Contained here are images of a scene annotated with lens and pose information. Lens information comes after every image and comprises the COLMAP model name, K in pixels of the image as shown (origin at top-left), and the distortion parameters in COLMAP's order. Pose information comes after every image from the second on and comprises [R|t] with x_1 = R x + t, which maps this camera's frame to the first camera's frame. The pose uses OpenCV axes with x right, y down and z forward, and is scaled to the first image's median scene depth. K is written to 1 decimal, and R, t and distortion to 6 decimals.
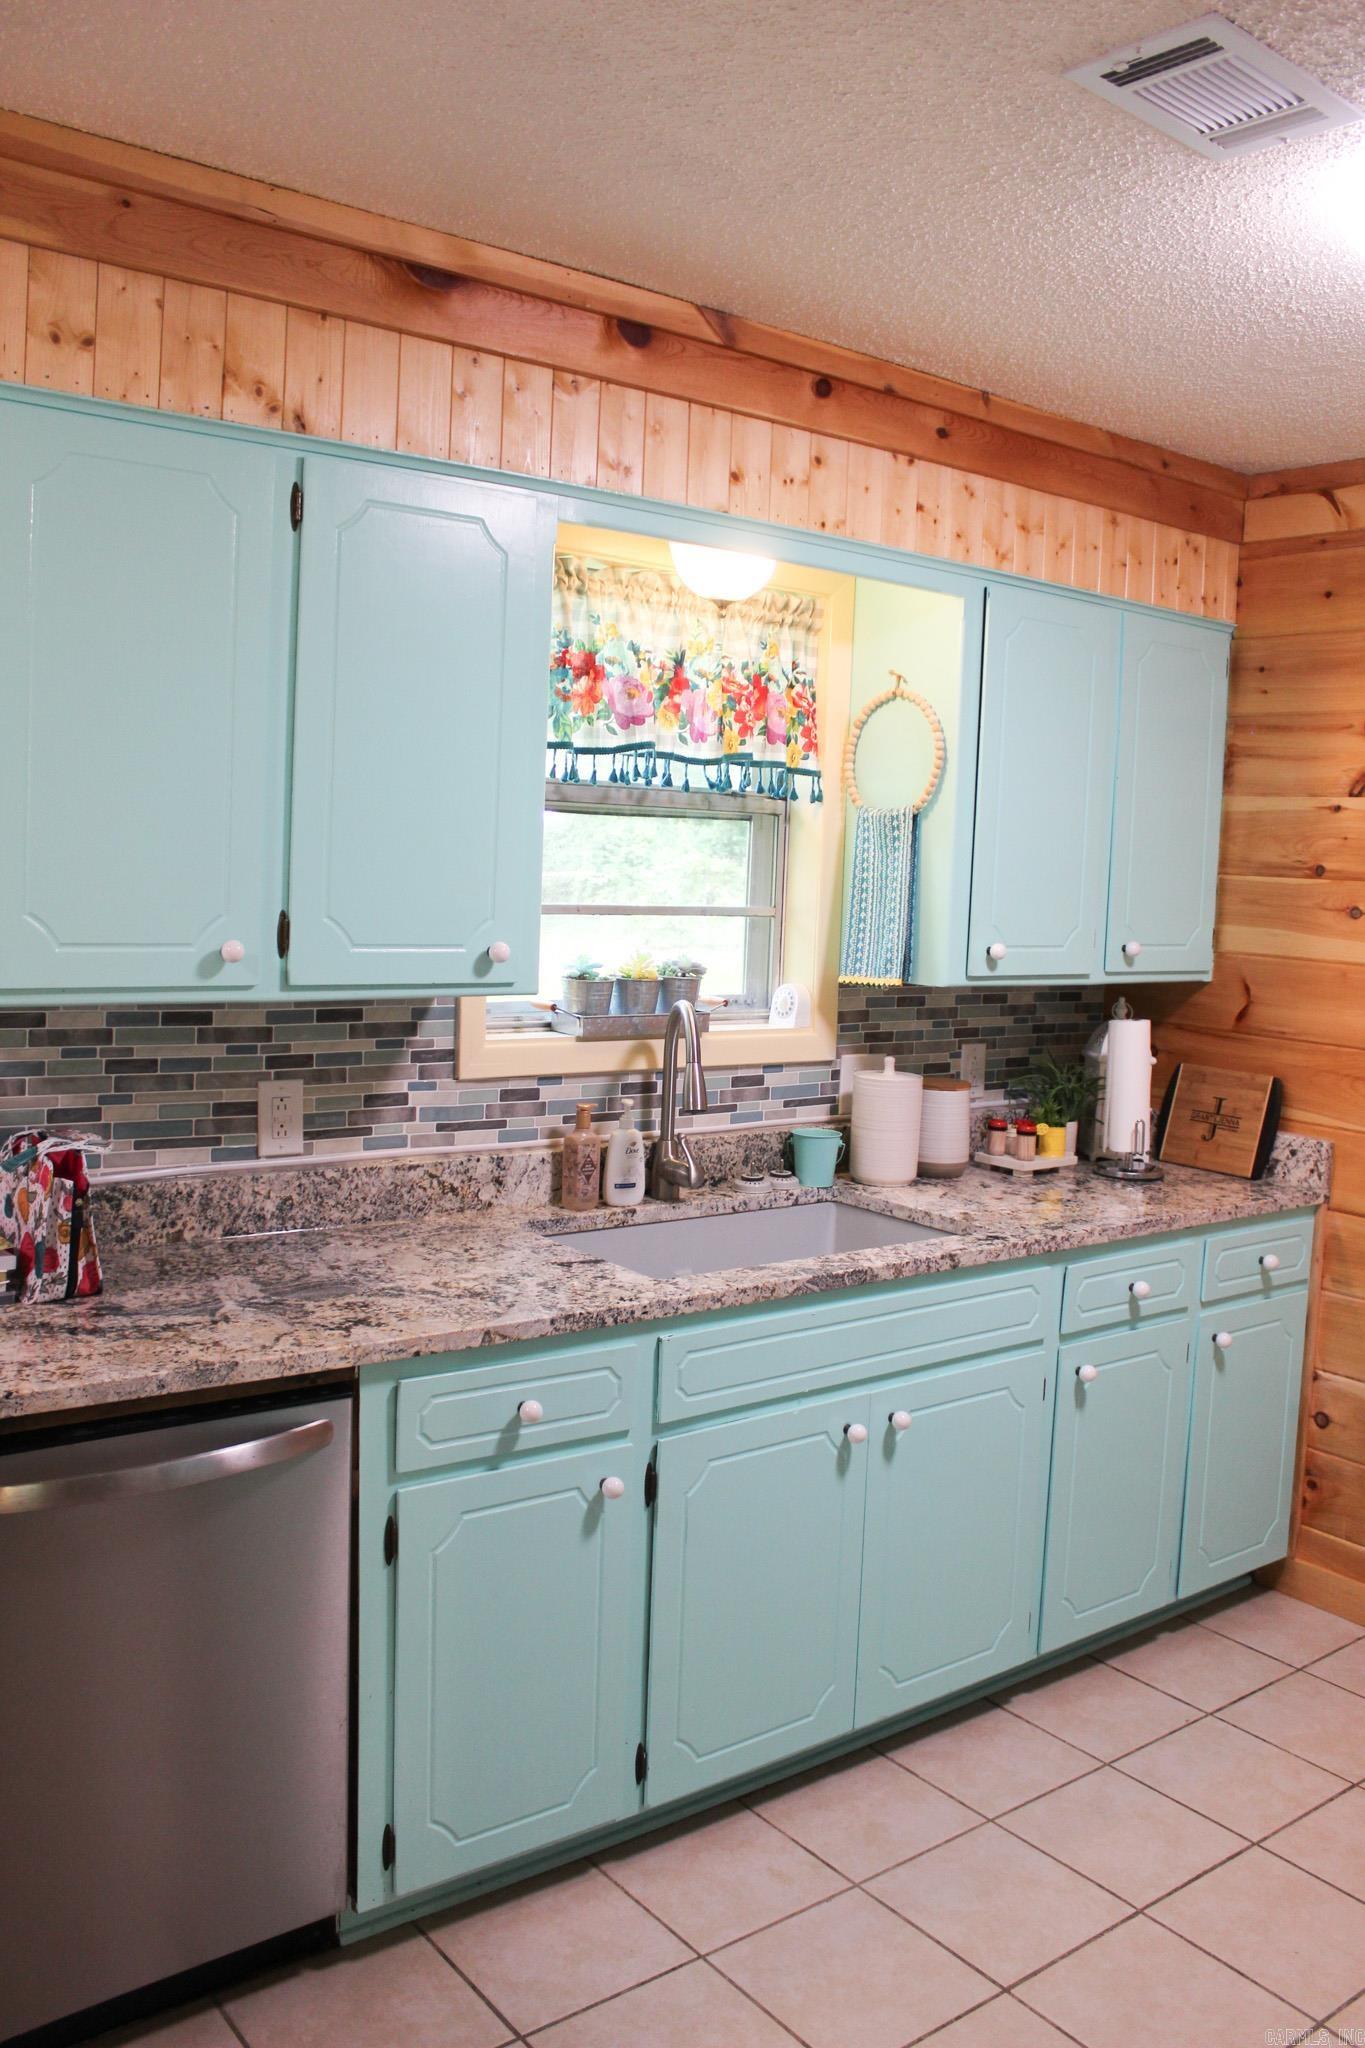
lens RADIAL K [[1701.4, 0, 771.6], [0, 1701.4, 1025.6], [0, 0, 1]] dist [-0.165698, 0.180772]
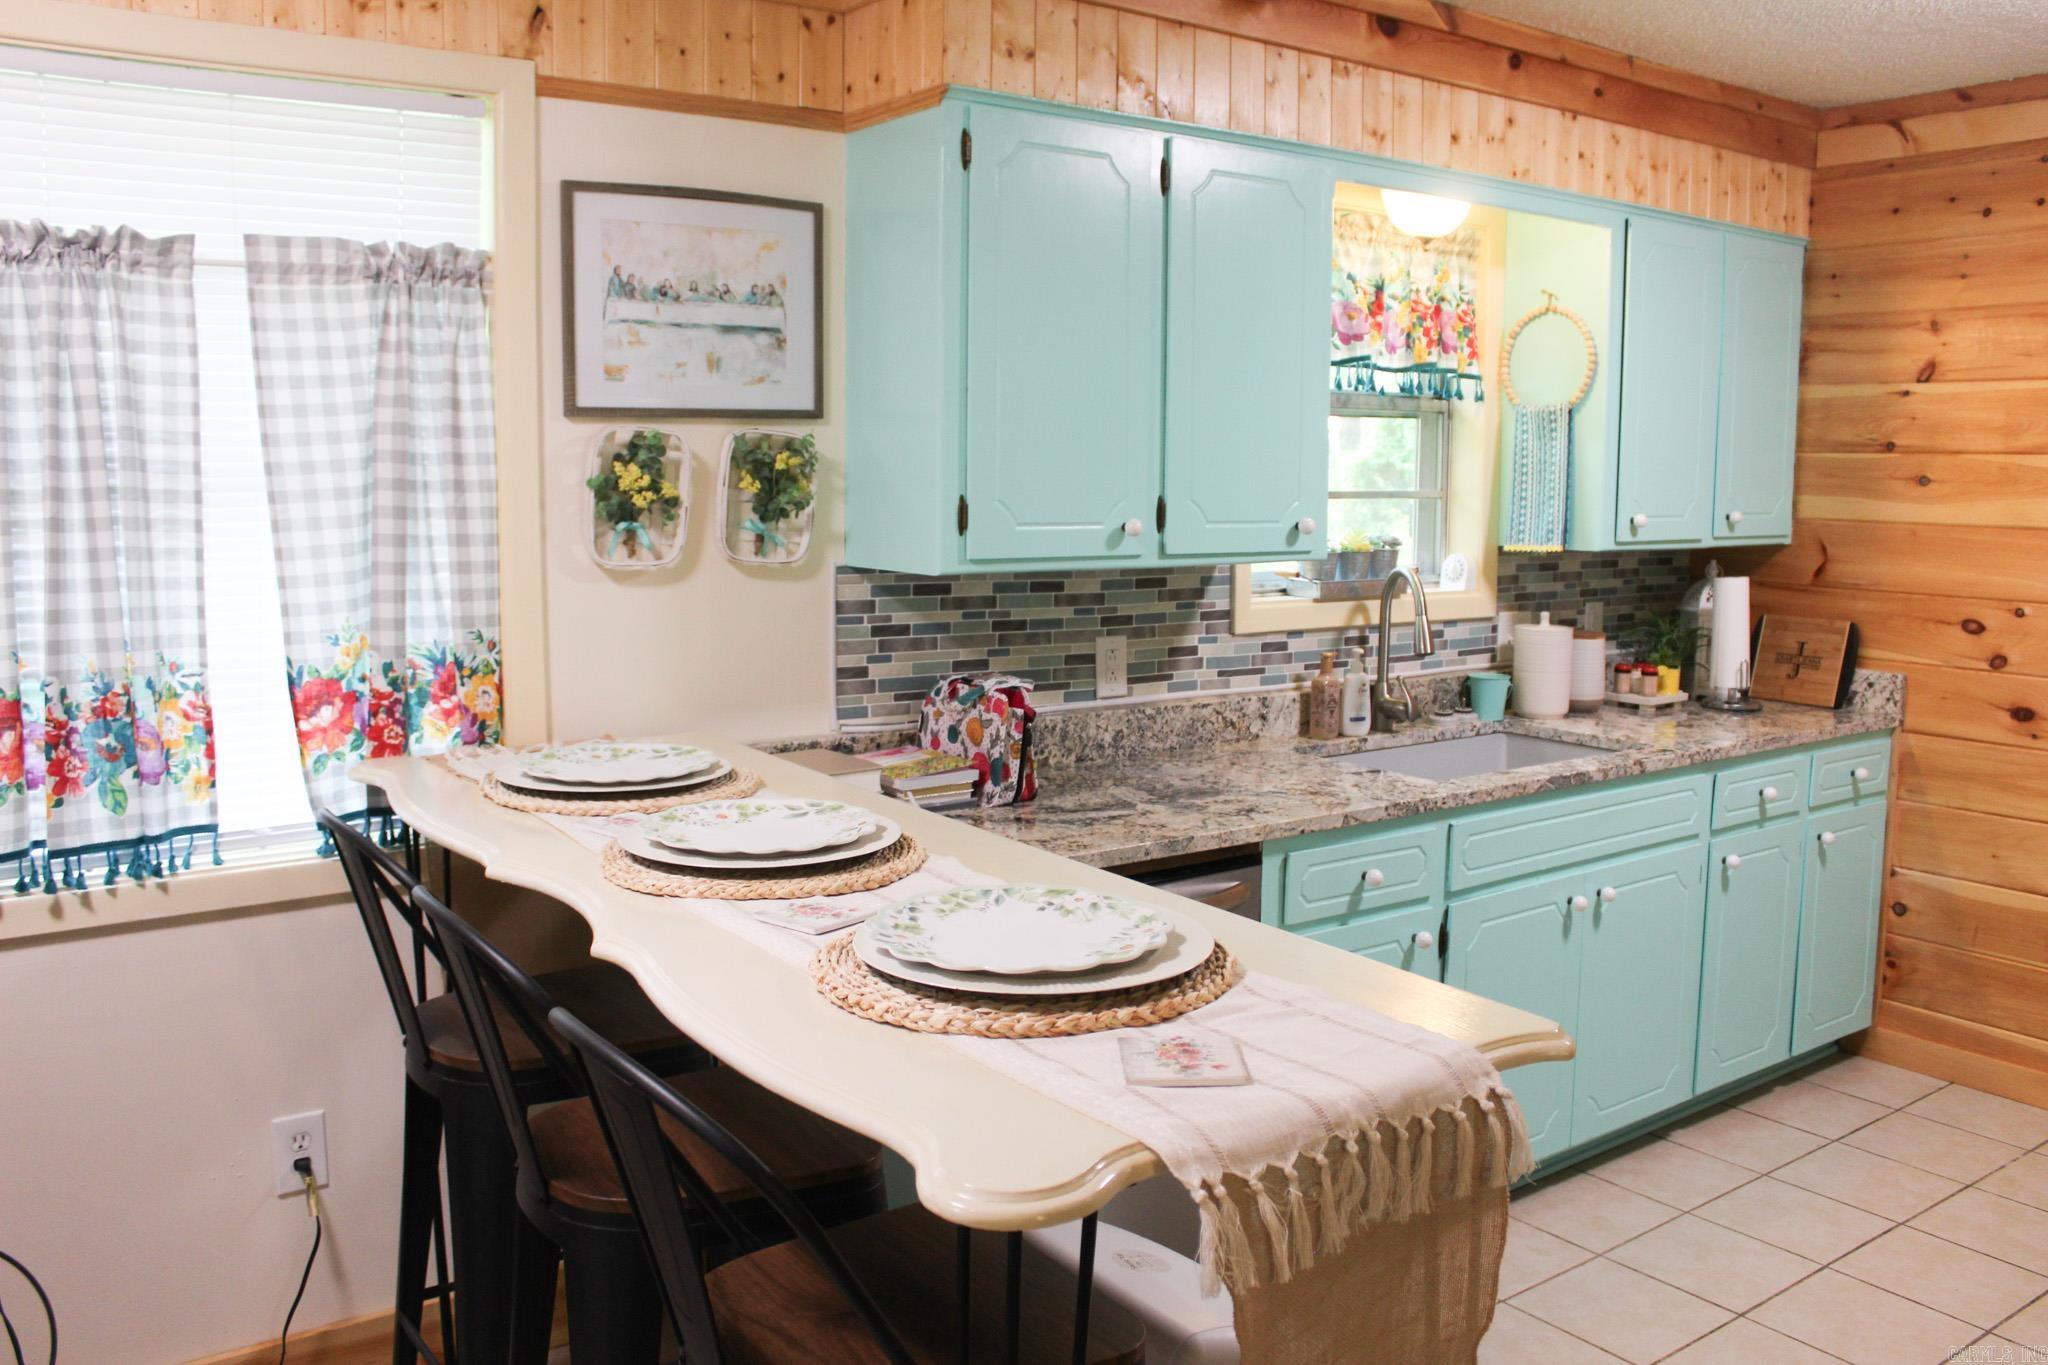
lens RADIAL K [[1701.4, 0, 1088.5], [0, 1701.4, 694.3], [0, 0, 1]] dist [-0.165698, 0.180772]
pose [[0.998837, -0.030279, -0.037512, -0.223824], [0.031650, 0.998833, 0.036492, 0.024685], [0.036364, -0.037637, 0.998630, -0.217115]]
